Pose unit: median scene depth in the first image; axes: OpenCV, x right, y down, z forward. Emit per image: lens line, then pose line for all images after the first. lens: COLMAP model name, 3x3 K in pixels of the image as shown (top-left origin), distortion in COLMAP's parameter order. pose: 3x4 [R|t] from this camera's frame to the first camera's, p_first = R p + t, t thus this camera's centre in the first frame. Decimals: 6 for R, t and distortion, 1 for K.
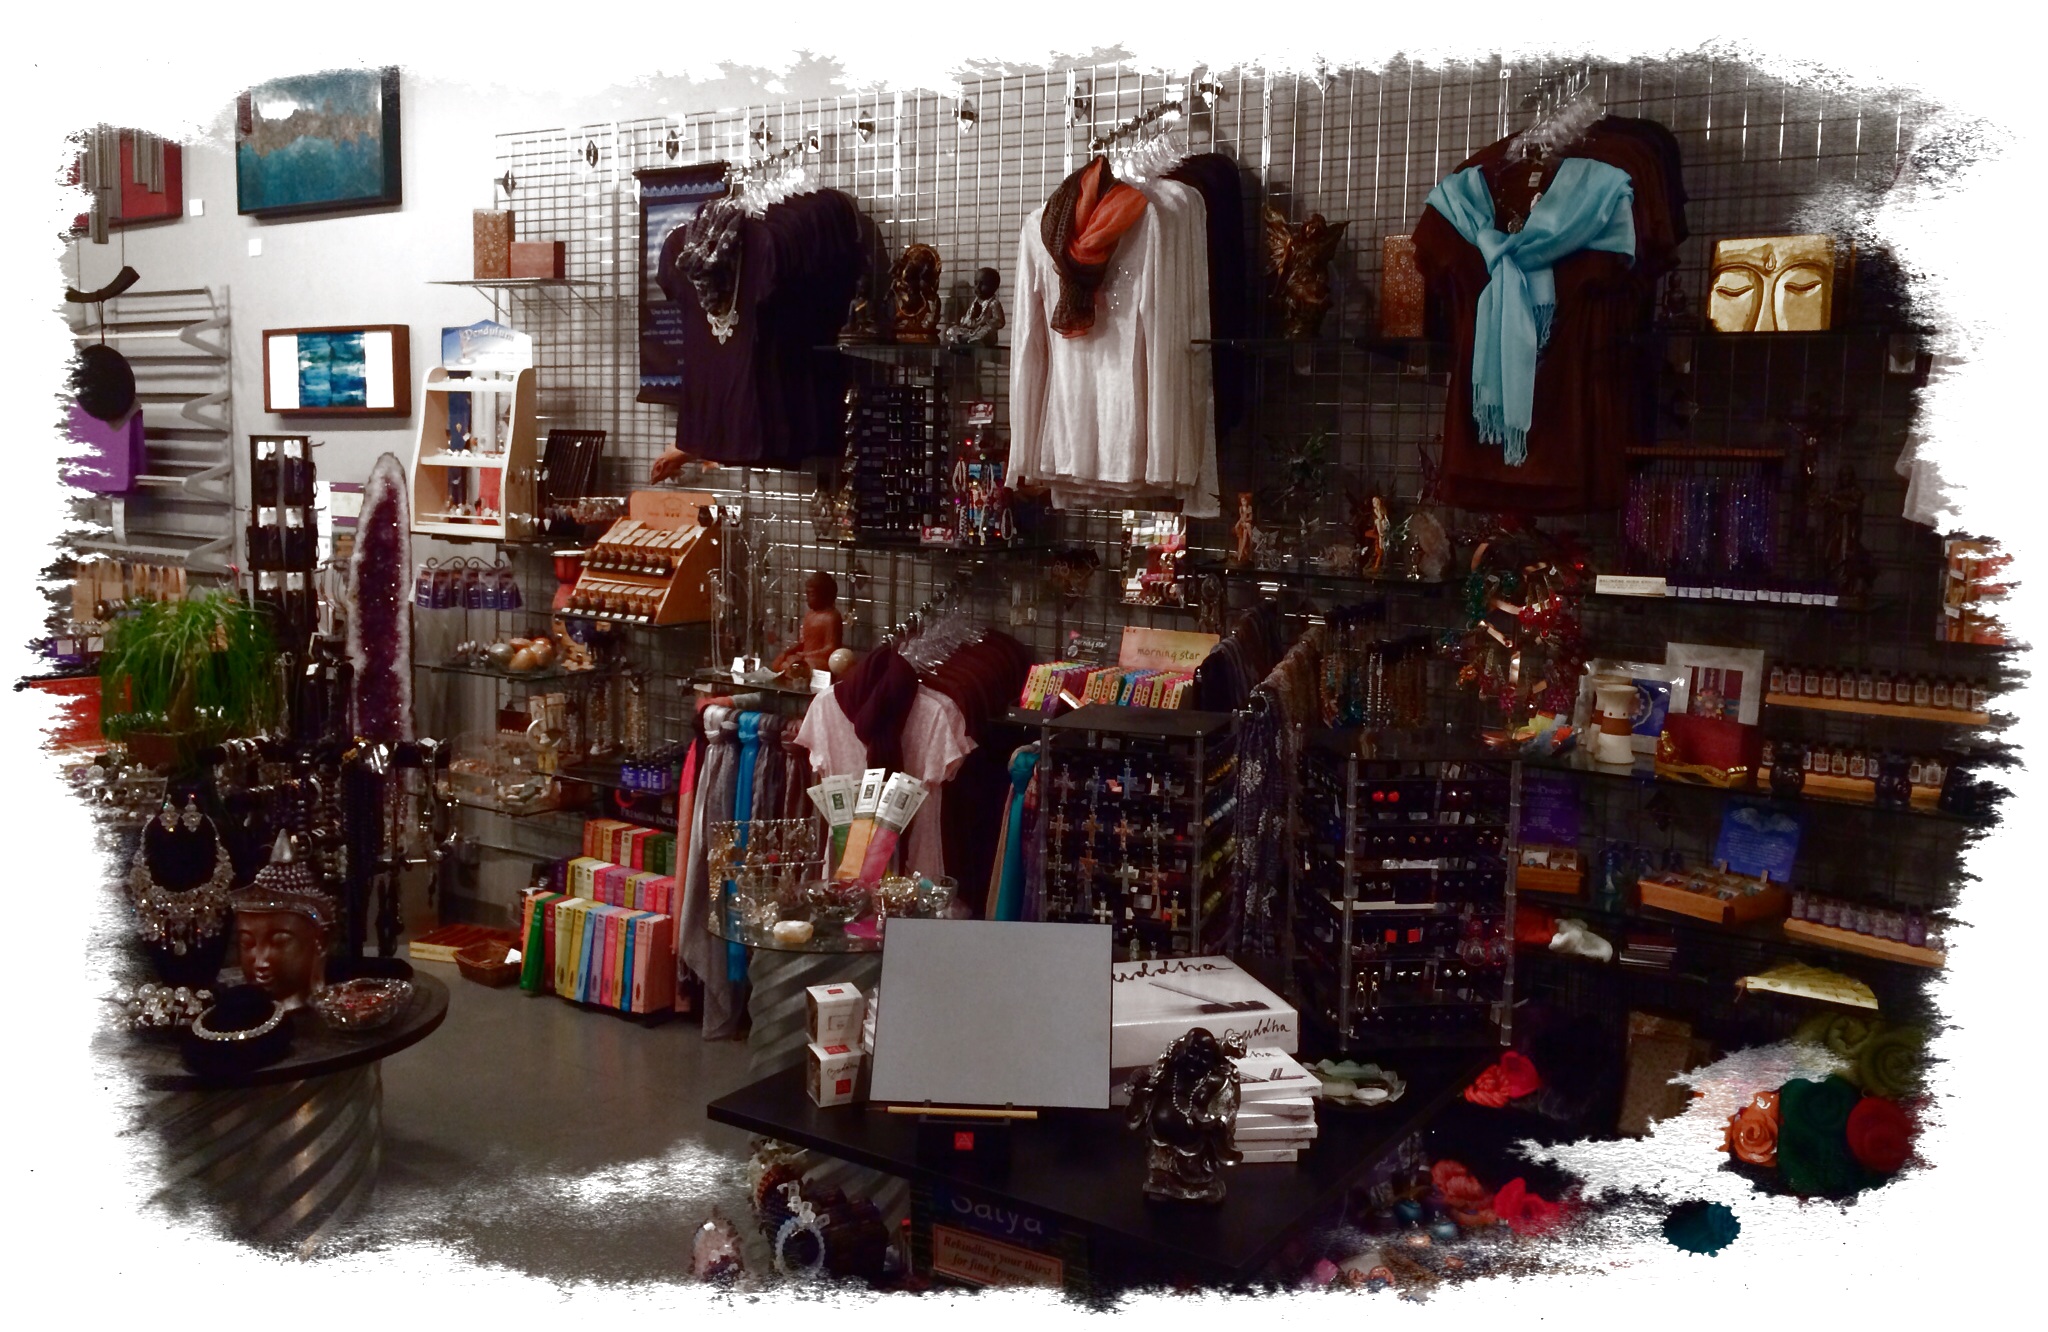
lens RADIAL K [[1782.4, 0, 1022.8], [0, 1782.4, 565.8], [0, 0, 1]] dist [0.090469, -0.107649]
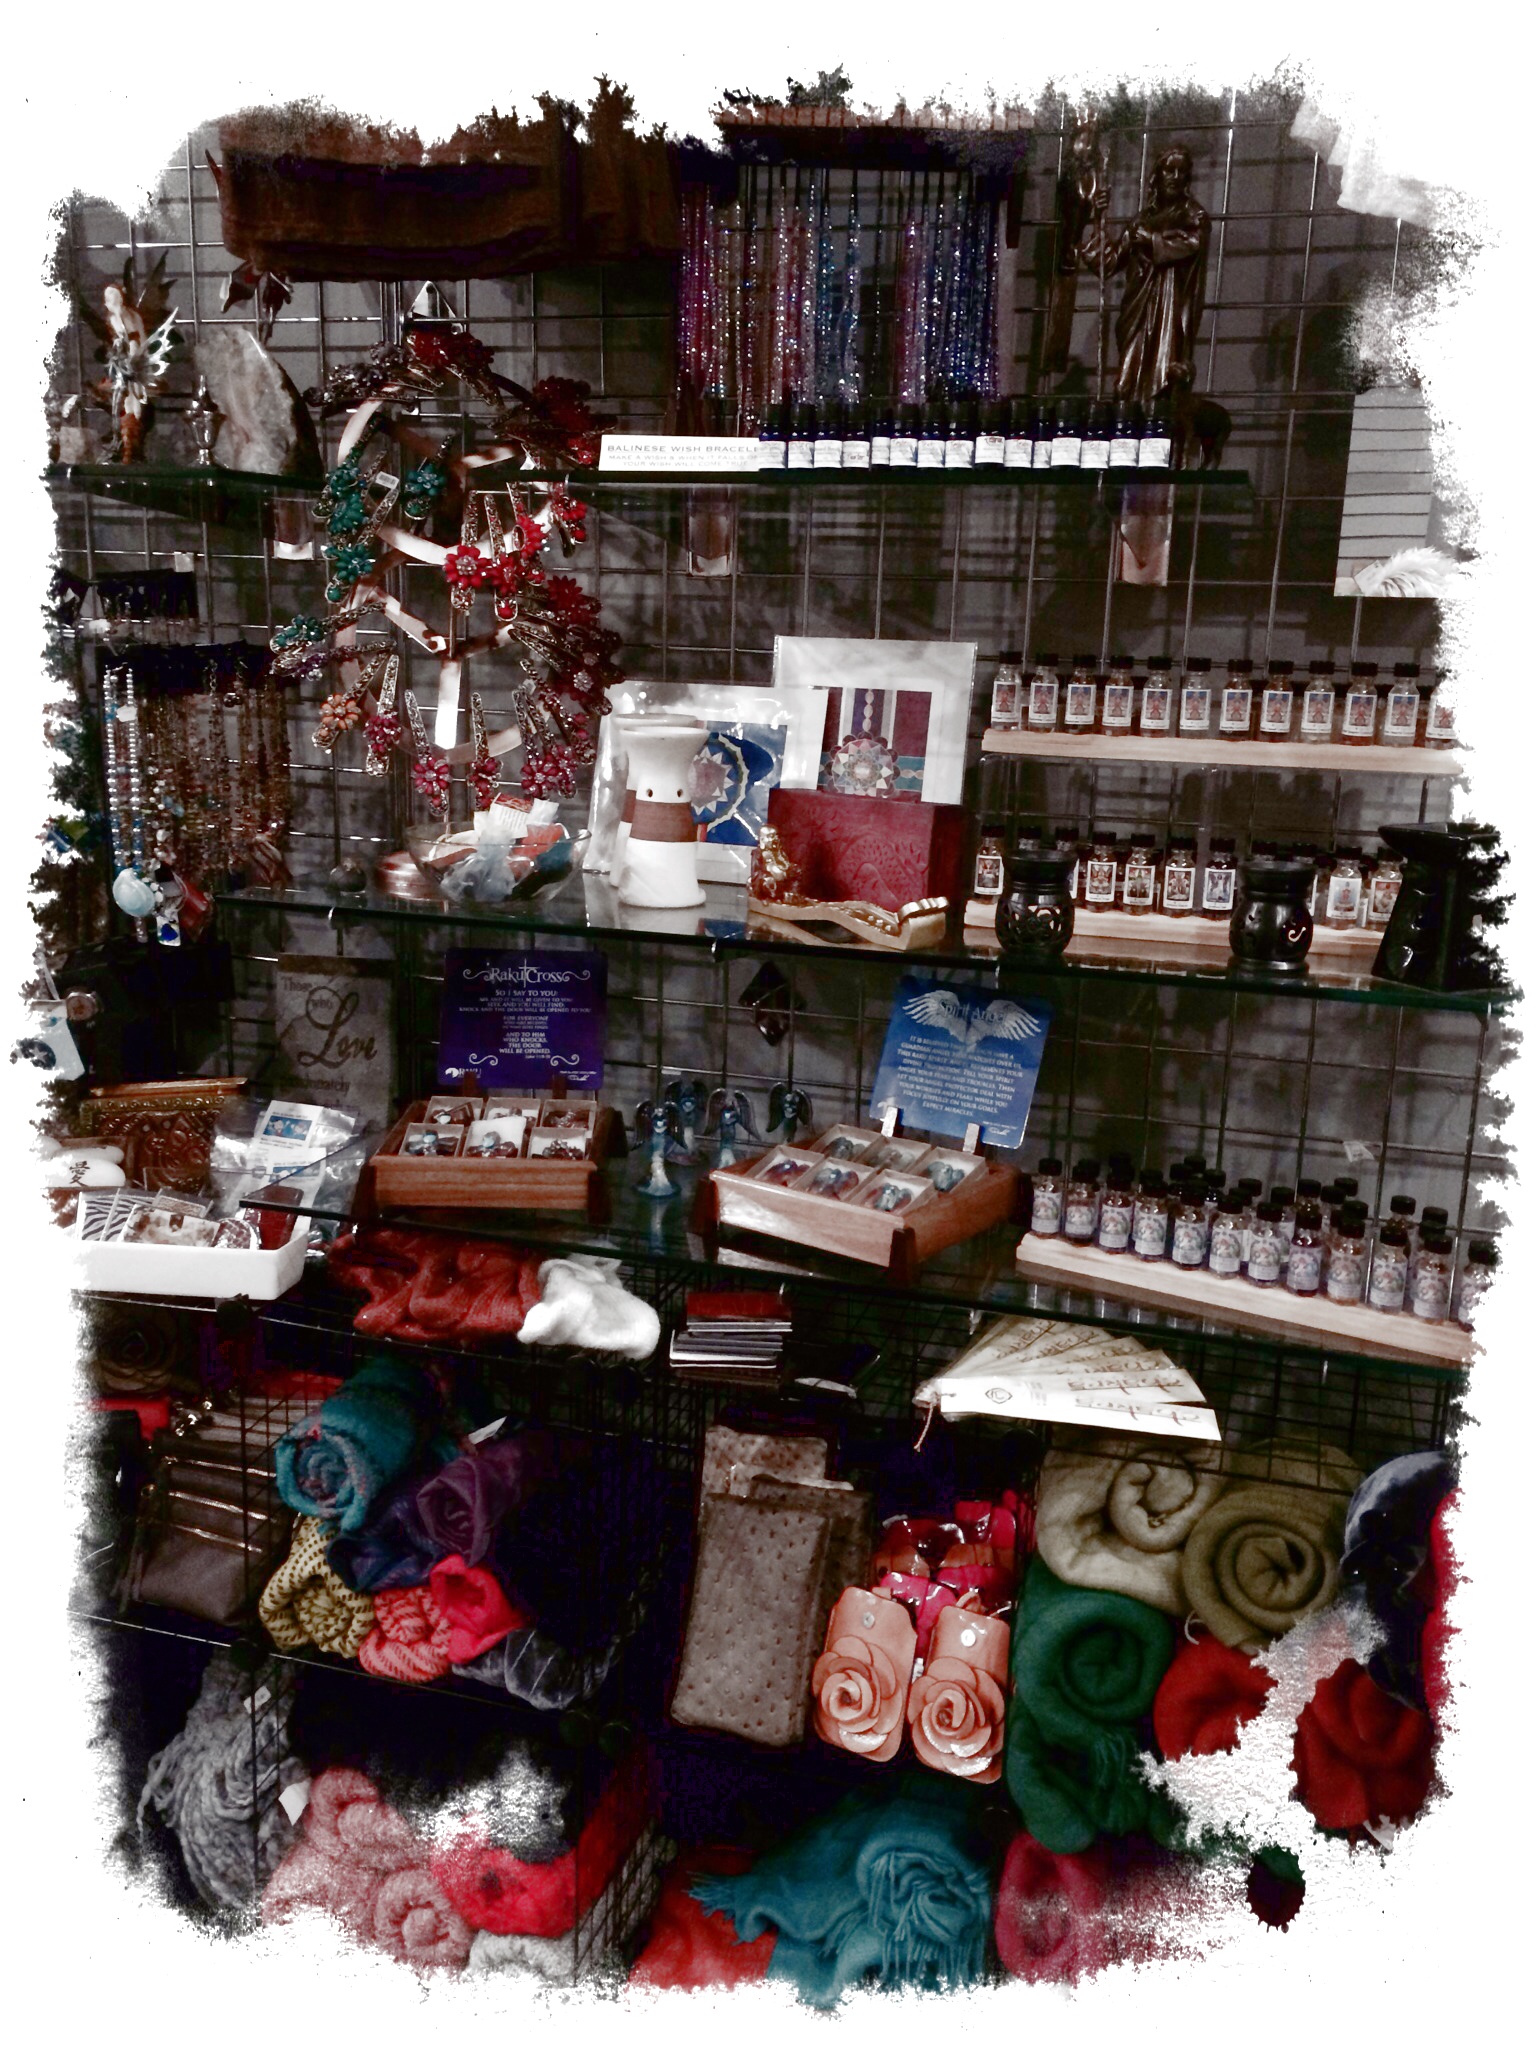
lens RADIAL K [[1789.7, 0, 768.0], [0, 1789.7, 1024.0], [0, 0, 1]] dist [0.109970, -0.000161]
pose [[0.952720, -0.059277, 0.298010, 0.227382], [0.012107, 0.987412, 0.157703, 0.070998], [-0.303607, -0.146639, 0.941446, 0.592437]]
